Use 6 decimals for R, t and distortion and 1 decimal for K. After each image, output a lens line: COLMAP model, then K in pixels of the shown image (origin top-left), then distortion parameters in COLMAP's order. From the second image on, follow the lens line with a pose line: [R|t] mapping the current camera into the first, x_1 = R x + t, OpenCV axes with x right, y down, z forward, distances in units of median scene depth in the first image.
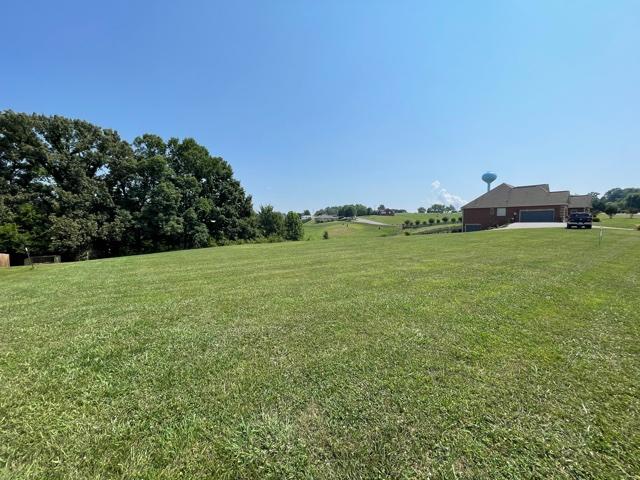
lens RADIAL K [[257.0, 0, 318.5], [0, 257.0, 240.4], [0, 0, 1]] dist [-0.002613, 0.000489]
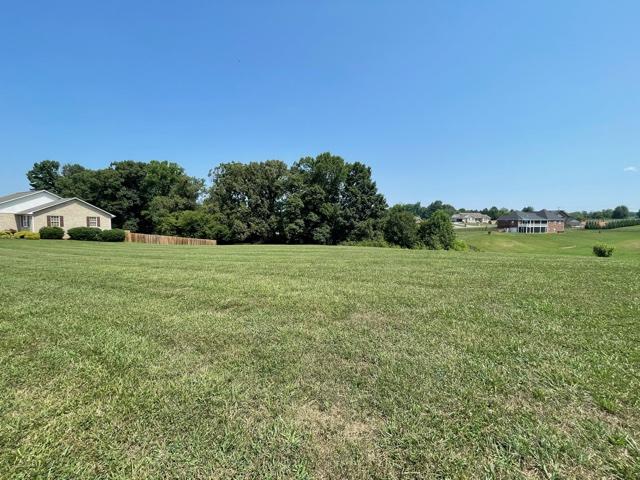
lens RADIAL K [[257.0, 0, 316.5], [0, 257.0, 241.7], [0, 0, 1]] dist [-0.002613, 0.000489]
pose [[0.478450, 0.062906, -0.875858, 0.527678], [-0.062274, 0.997350, 0.037613, -0.032373], [0.875904, 0.036547, 0.481100, 0.405087]]
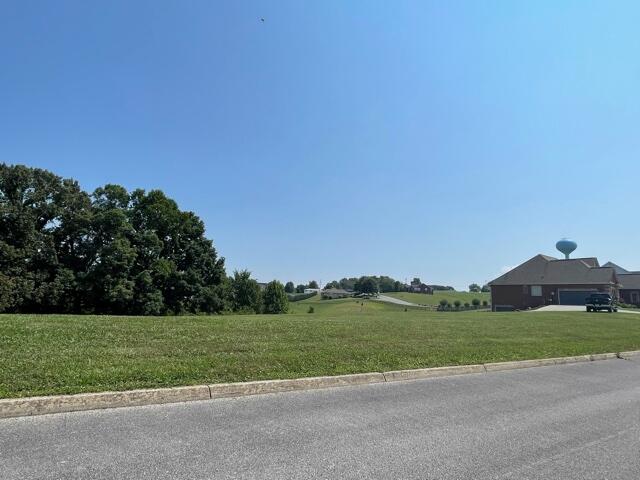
lens RADIAL K [[361.6, 0, 318.9], [0, 361.6, 241.6], [0, 0, 1]] dist [-0.008228, -0.005020]
pose [[0.998321, 0.035017, -0.046151, 0.099328], [-0.044601, 0.972979, -0.226546, 0.020593], [0.036971, 0.228224, 0.972906, -0.118088]]
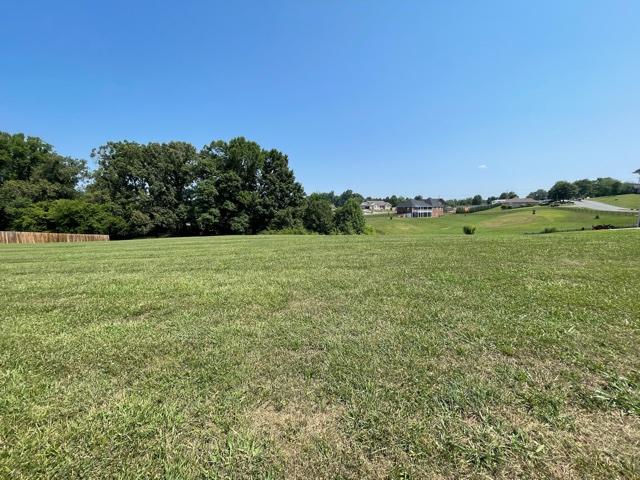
lens RADIAL K [[257.0, 0, 316.0], [0, 257.0, 240.2], [0, 0, 1]] dist [-0.002613, 0.000489]
pose [[0.724791, 0.065285, -0.685868, 0.522027], [-0.032293, 0.997625, 0.060833, -0.031530], [0.688211, -0.021943, 0.725179, 0.403356]]
